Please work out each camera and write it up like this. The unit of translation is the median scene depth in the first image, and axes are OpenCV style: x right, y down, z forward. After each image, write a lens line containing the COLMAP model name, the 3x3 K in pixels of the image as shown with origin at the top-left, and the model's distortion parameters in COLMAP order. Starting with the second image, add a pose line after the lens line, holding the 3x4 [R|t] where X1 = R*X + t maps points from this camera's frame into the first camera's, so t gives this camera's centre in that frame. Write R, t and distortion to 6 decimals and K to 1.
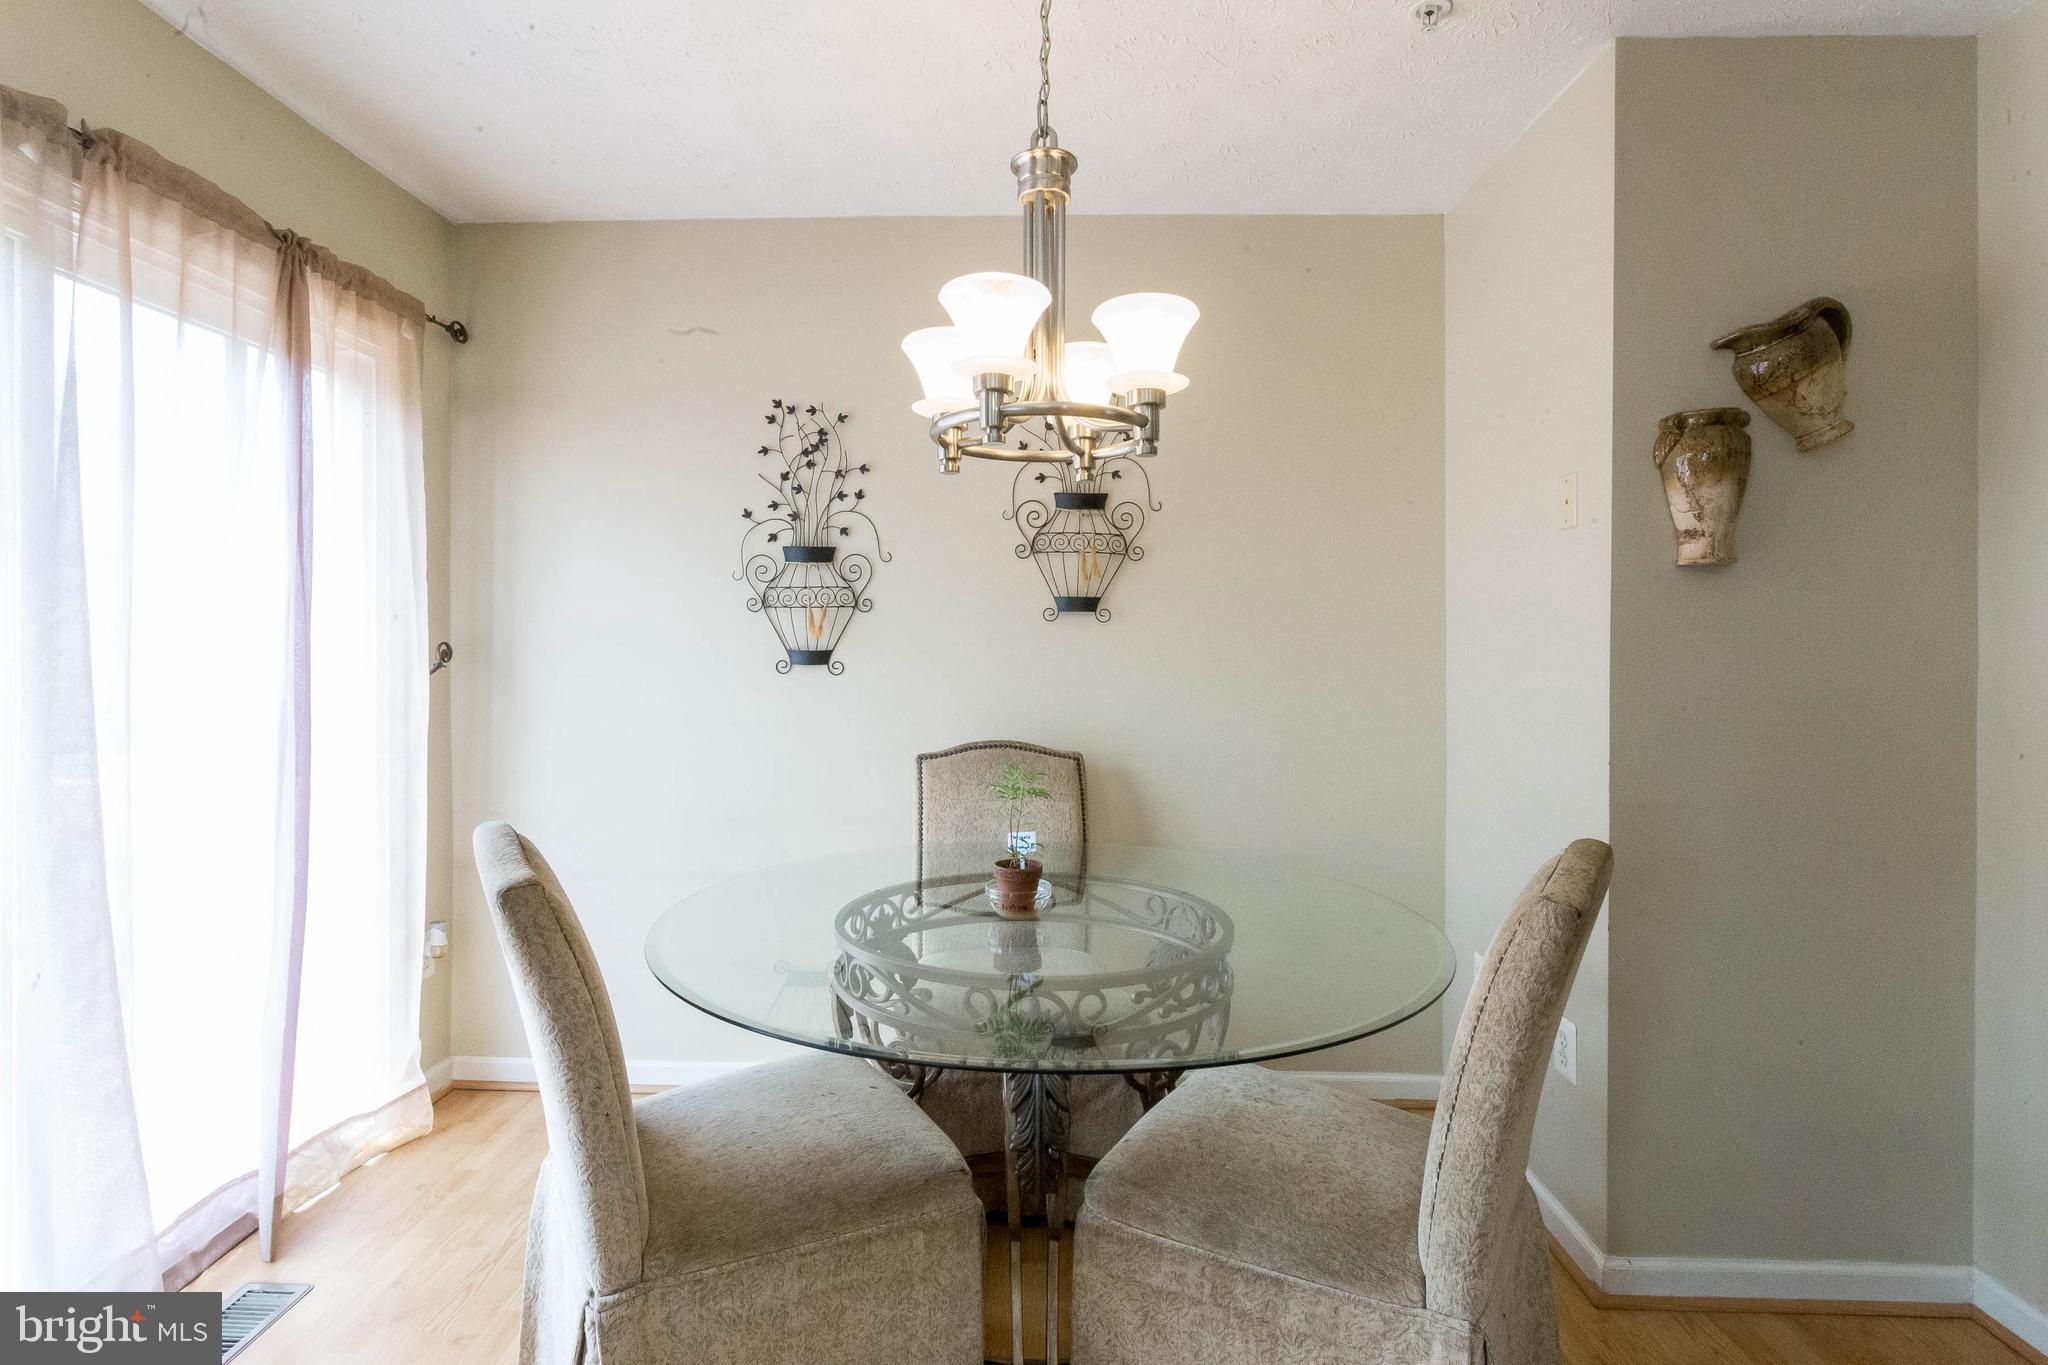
lens RADIAL K [[983.6, 0, 1017.3], [0, 983.6, 650.9], [0, 0, 1]] dist [-0.002238, -0.000481]
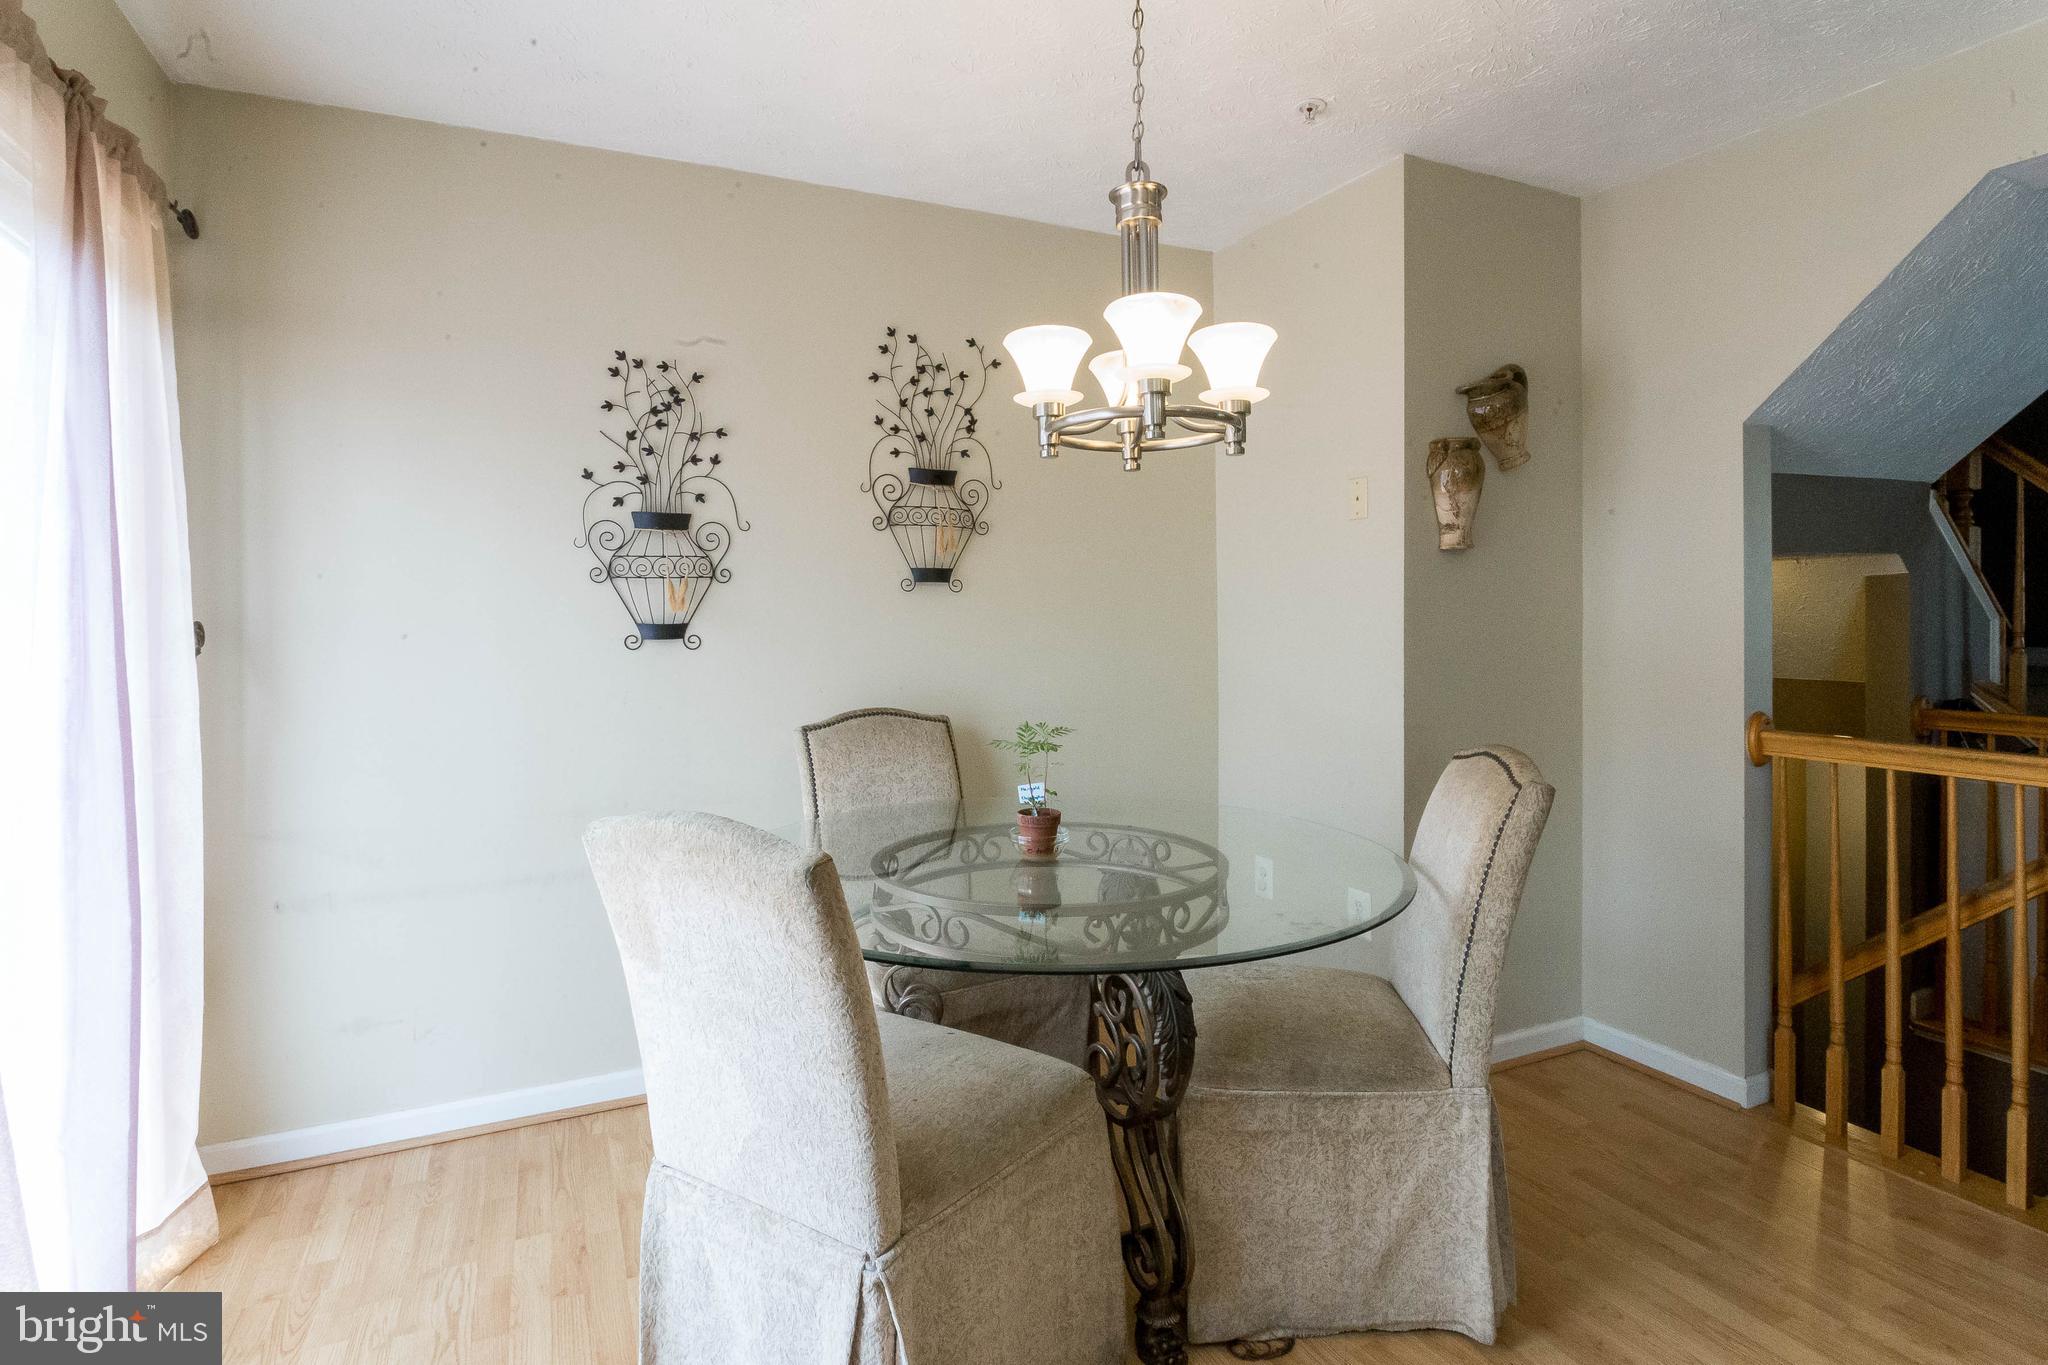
lens RADIAL K [[985.1, 0, 1020.5], [0, 985.1, 633.9], [0, 0, 1]] dist [-0.006936, 0.000554]
pose [[0.900184, -0.022675, 0.434920, -0.315142], [0.016743, 0.999707, 0.017466, -0.001687], [-0.435189, -0.008441, 0.900300, 0.010532]]
